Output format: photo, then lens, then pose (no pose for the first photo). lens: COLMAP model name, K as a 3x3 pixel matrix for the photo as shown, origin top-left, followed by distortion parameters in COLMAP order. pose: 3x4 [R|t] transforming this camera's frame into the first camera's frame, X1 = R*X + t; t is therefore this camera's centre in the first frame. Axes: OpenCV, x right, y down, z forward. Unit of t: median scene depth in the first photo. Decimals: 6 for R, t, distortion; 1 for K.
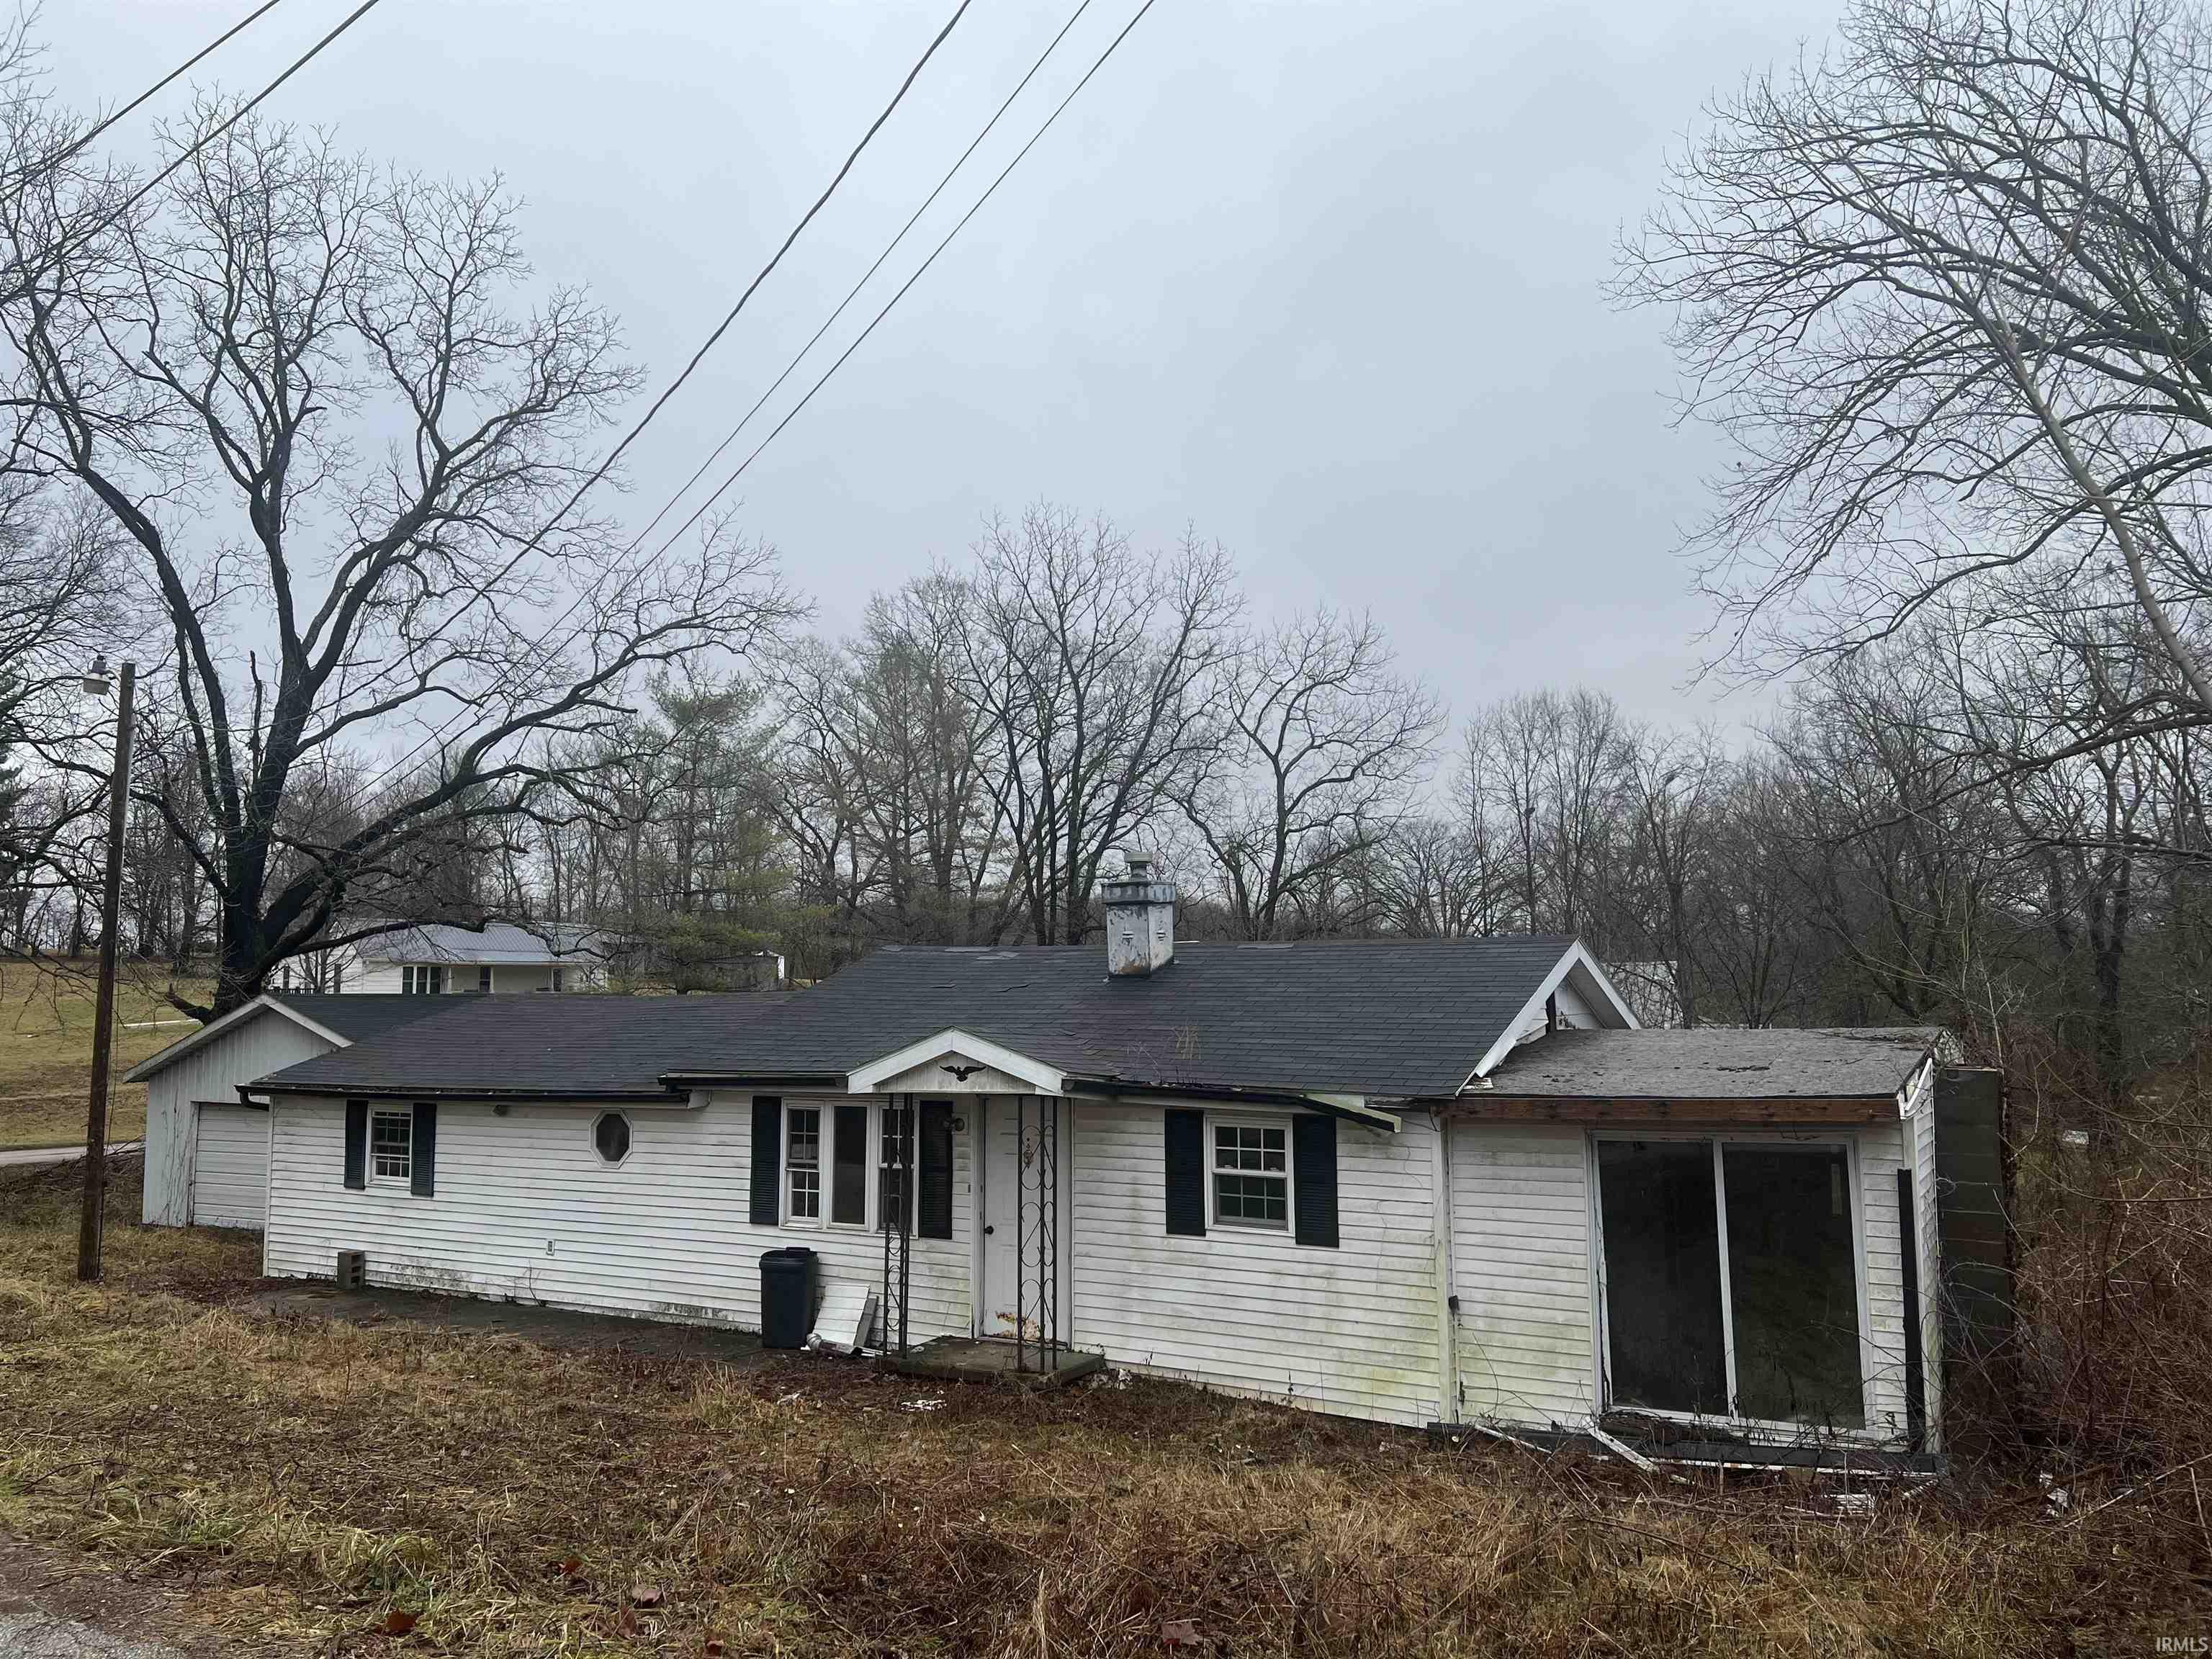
lens RADIAL K [[1660.3, 0, 1086.0], [0, 1660.3, 839.8], [0, 0, 1]] dist [0.065373, -0.073384]
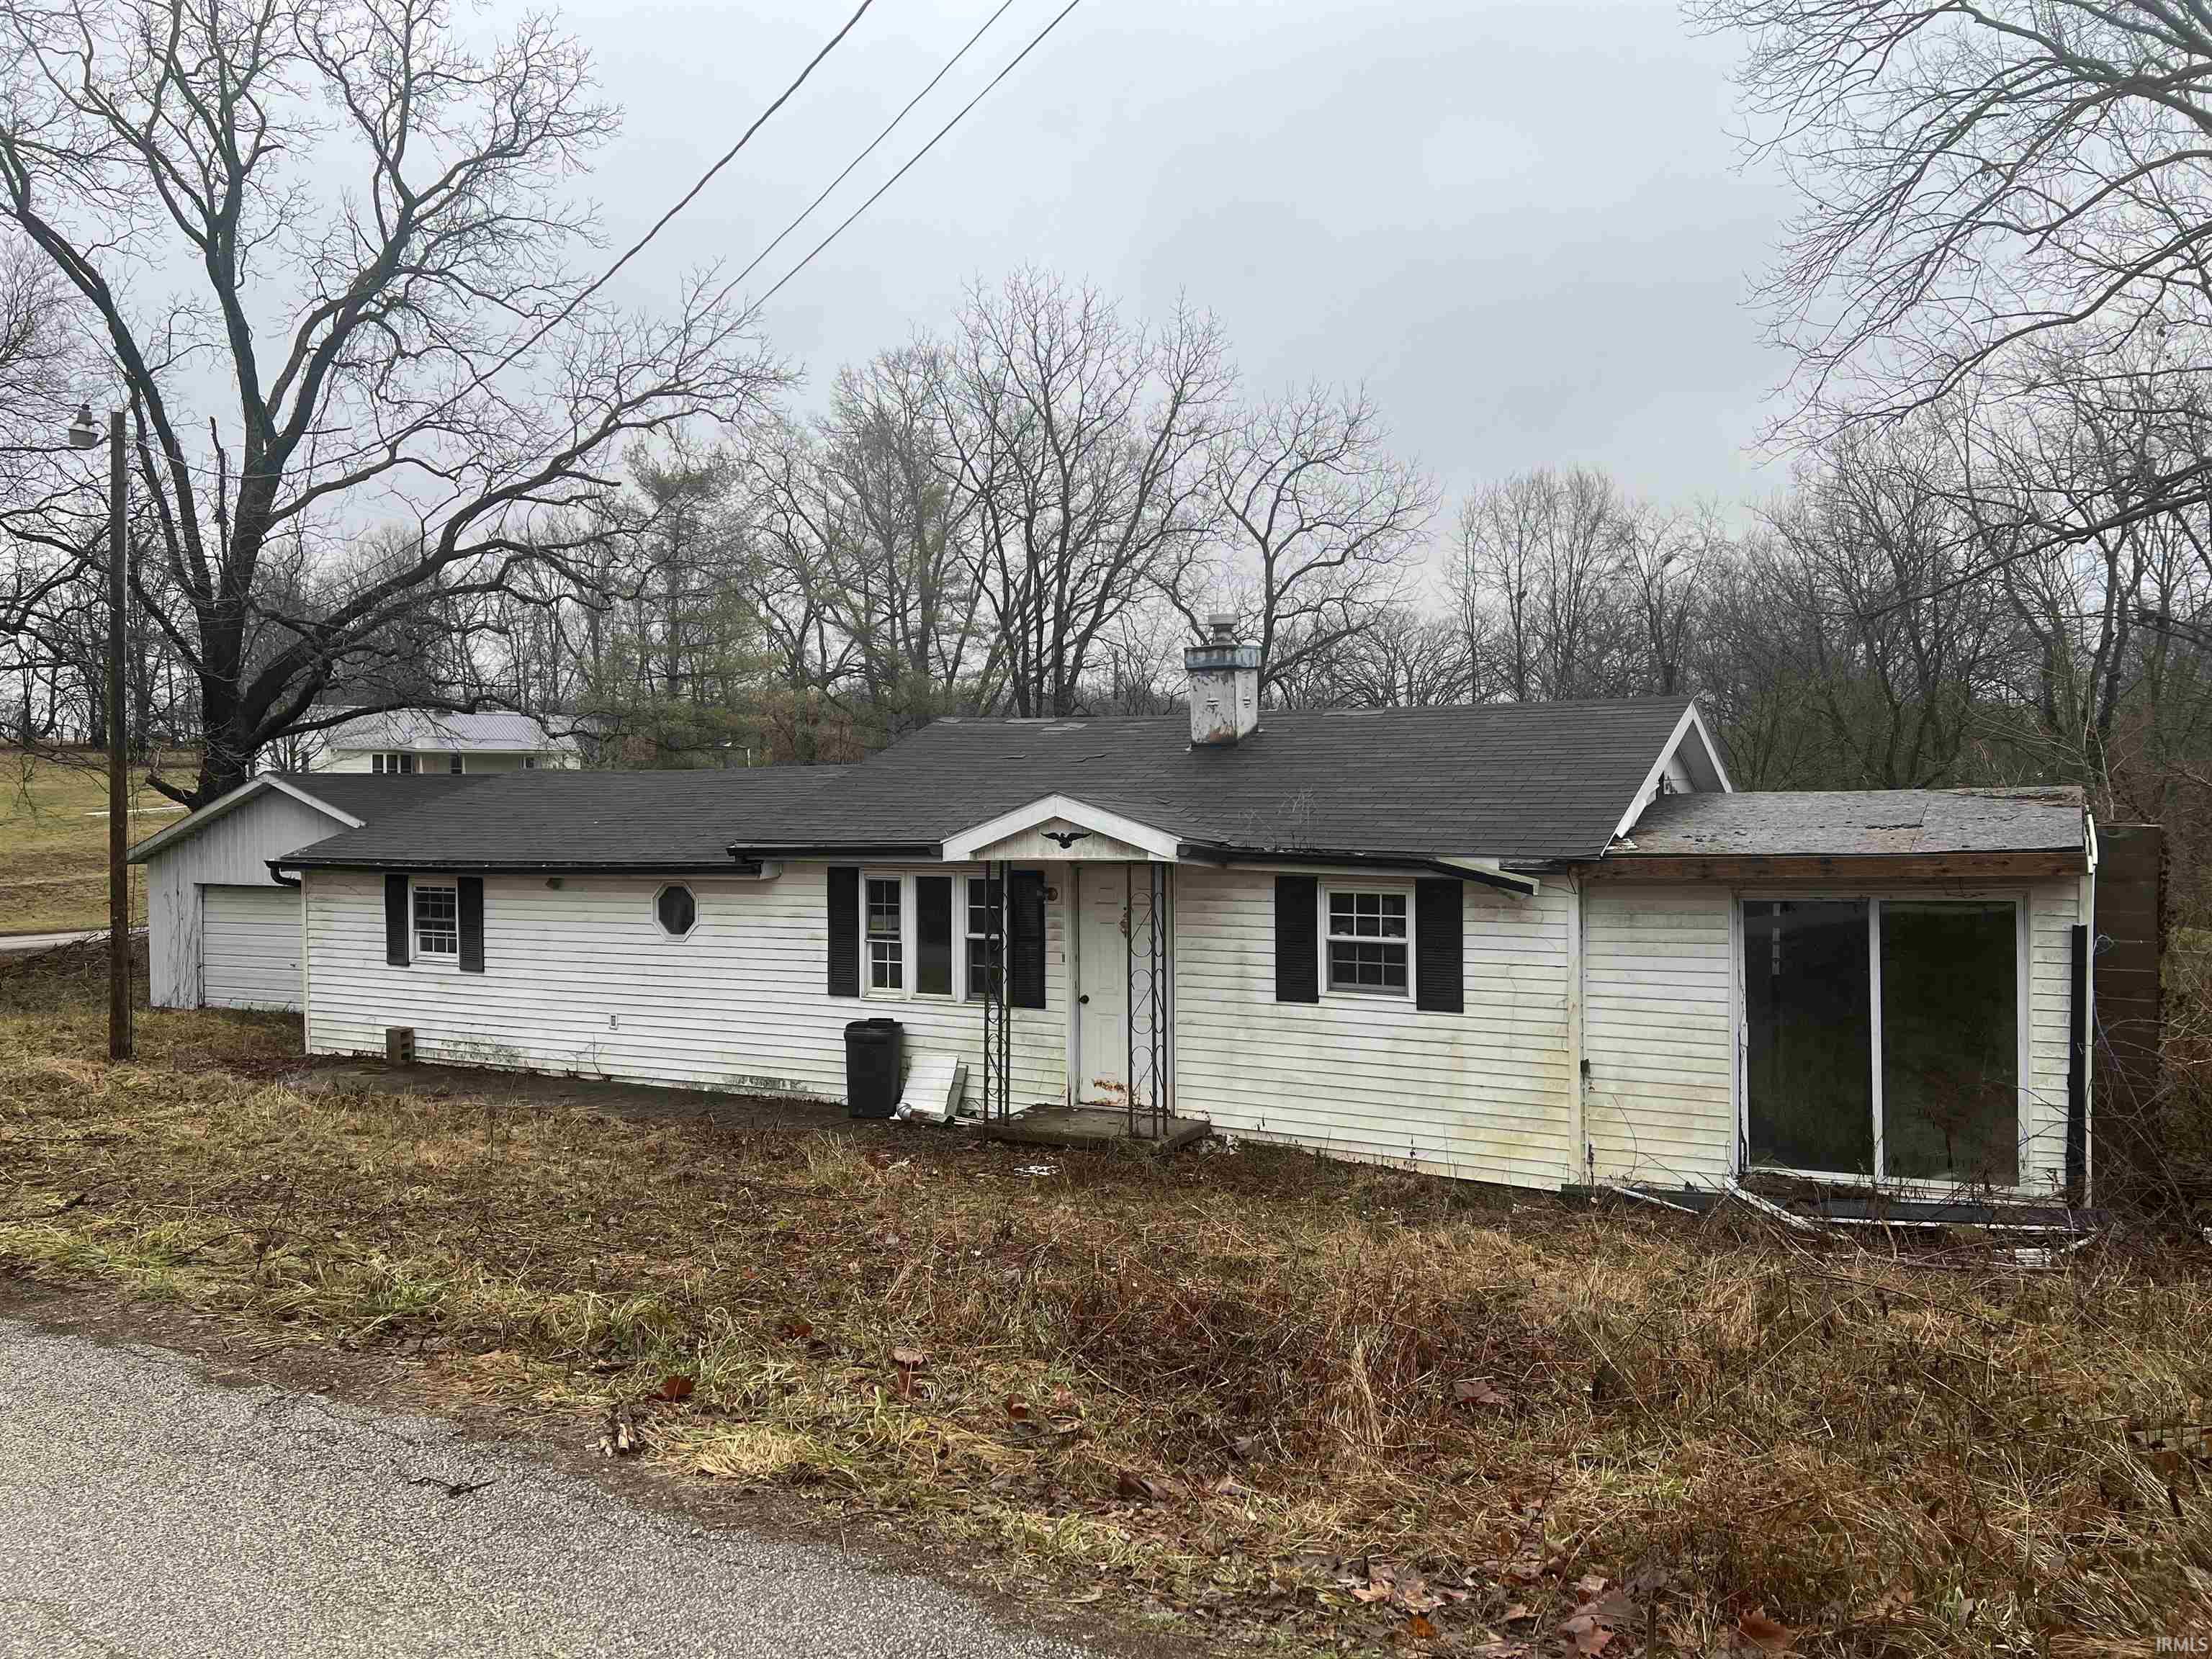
lens RADIAL K [[1660.3, 0, 1084.8], [0, 1660.3, 829.1], [0, 0, 1]] dist [0.065373, -0.073384]
pose [[0.999661, -0.003540, 0.025798, -0.066147], [0.000490, 0.993096, 0.117306, 0.016796], [-0.026036, -0.117254, 0.992761, 0.037612]]
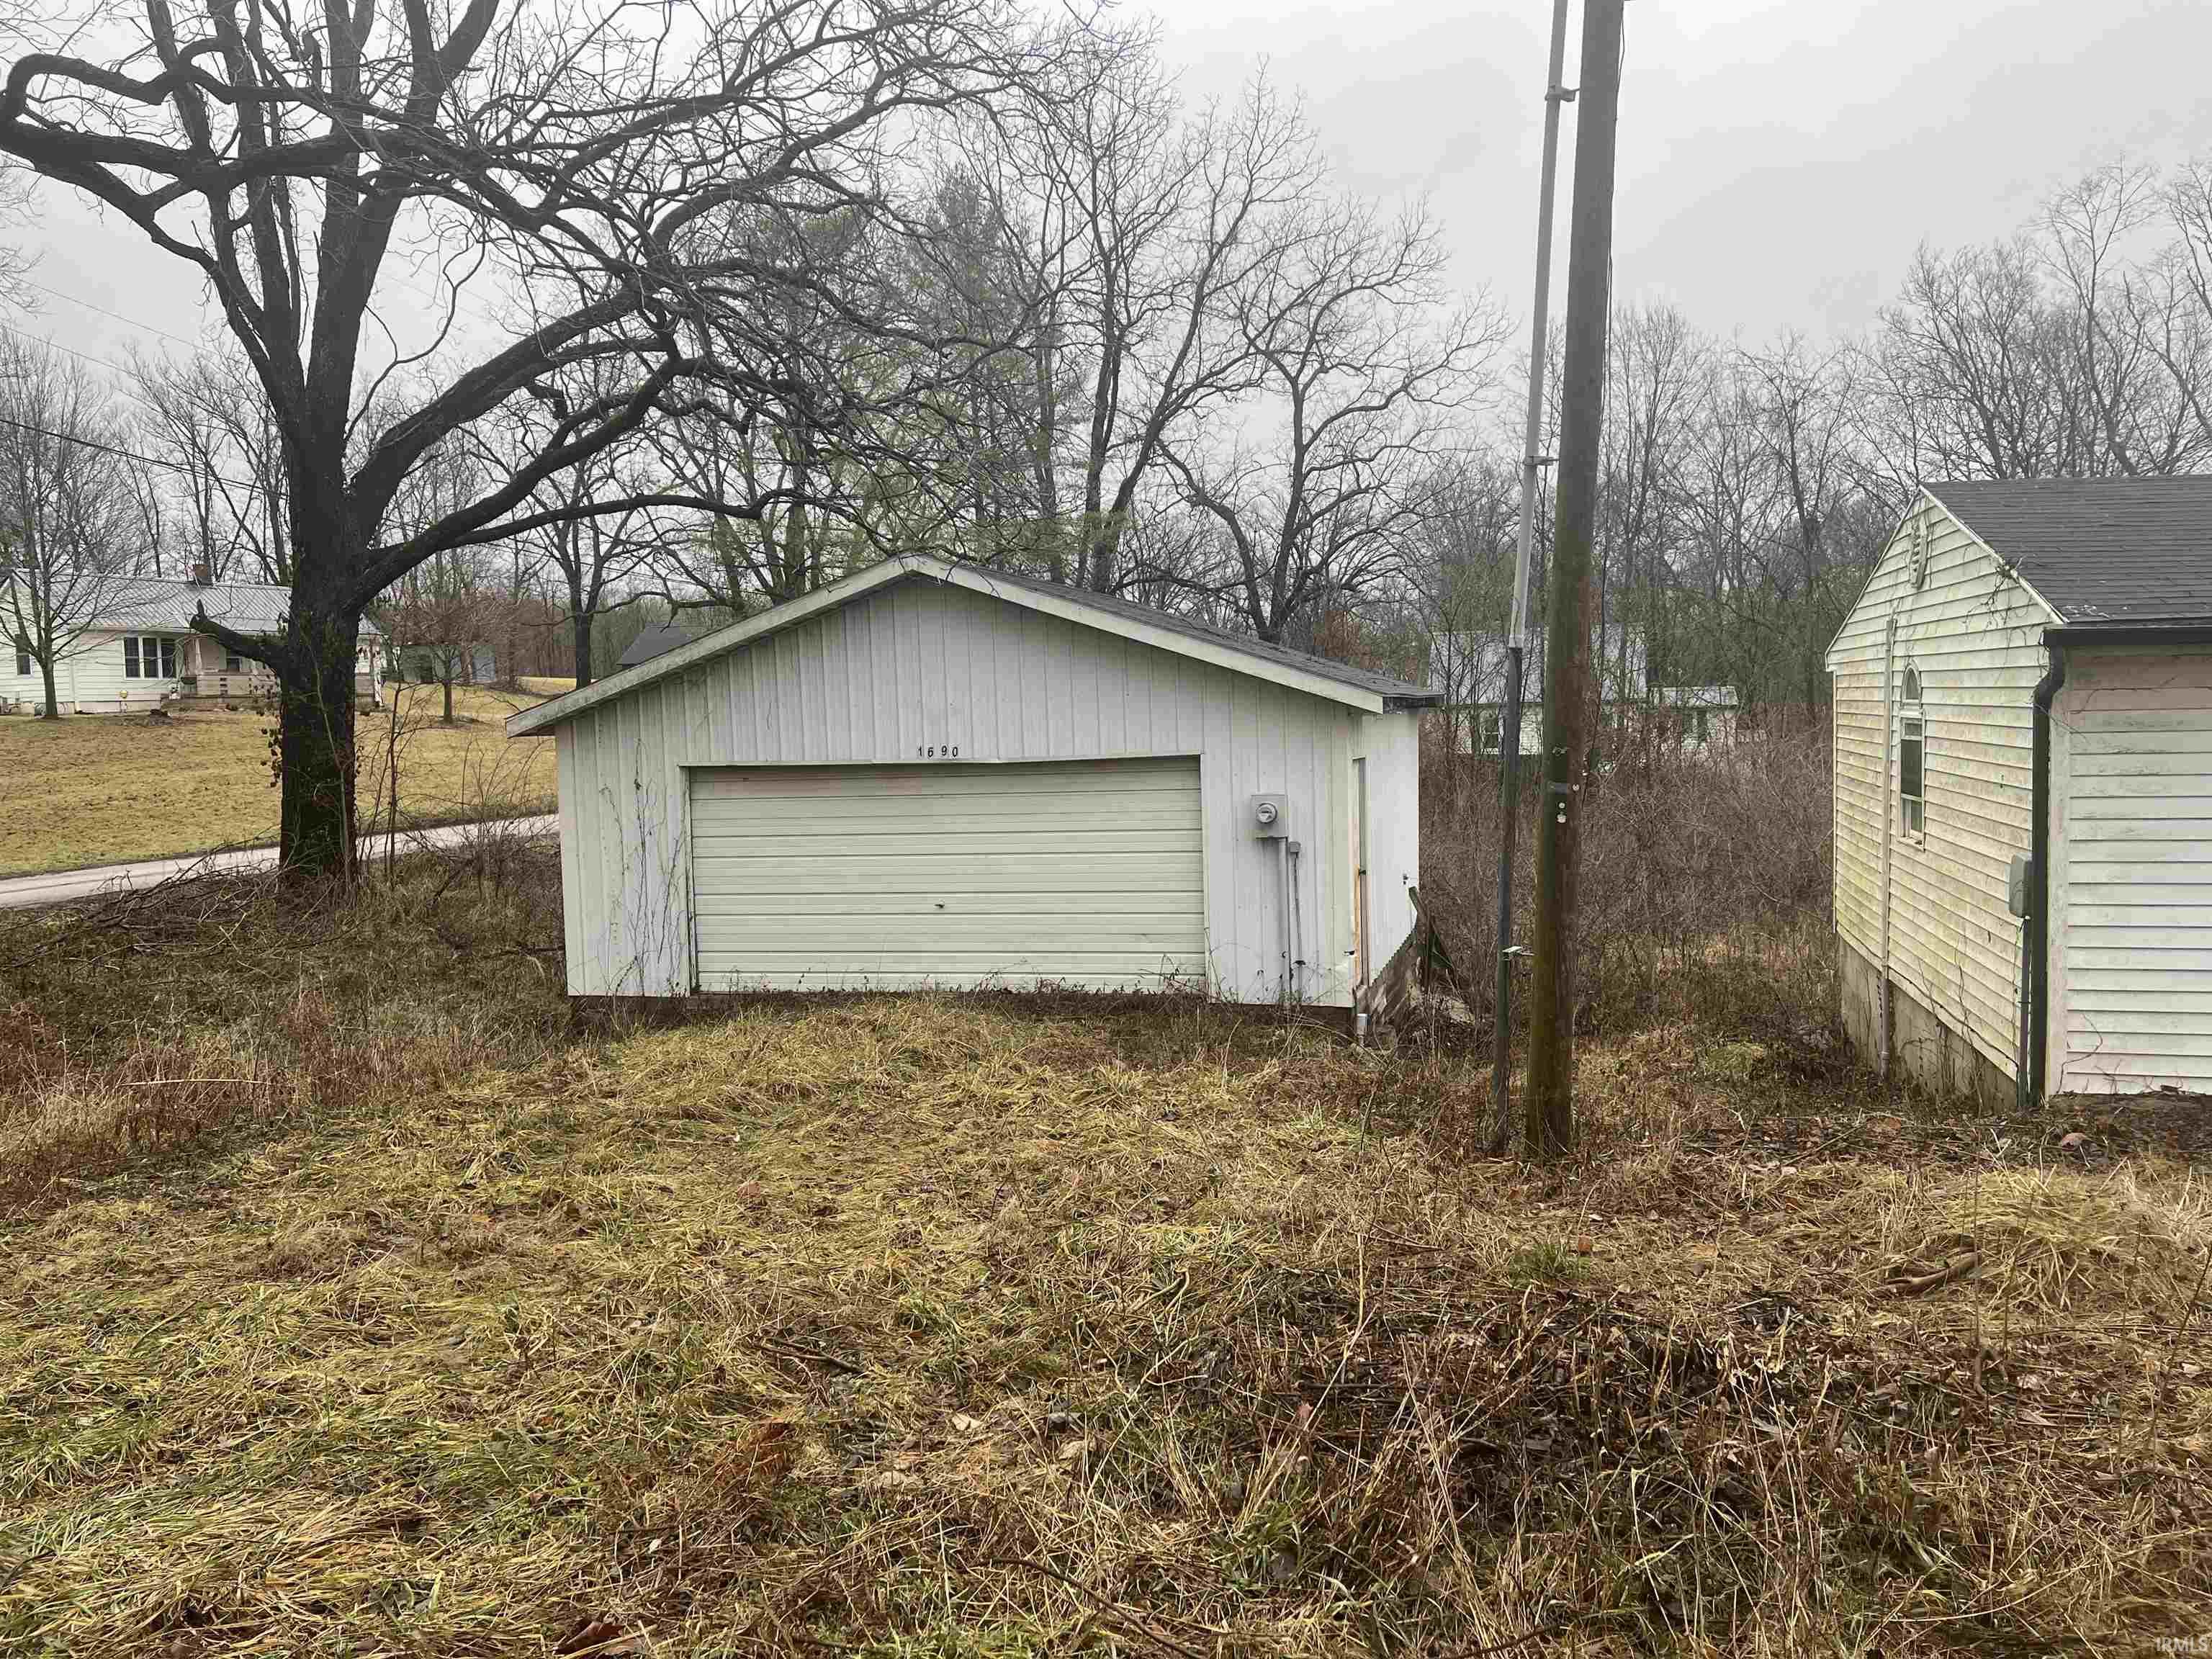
lens RADIAL K [[1660.3, 0, 1094.2], [0, 1660.3, 825.9], [0, 0, 1]] dist [0.065373, -0.073384]
pose [[0.957956, -0.037992, 0.284390, -0.895173], [-0.009519, 0.986440, 0.163845, 0.139428], [-0.286758, -0.159664, 0.944604, 0.741137]]
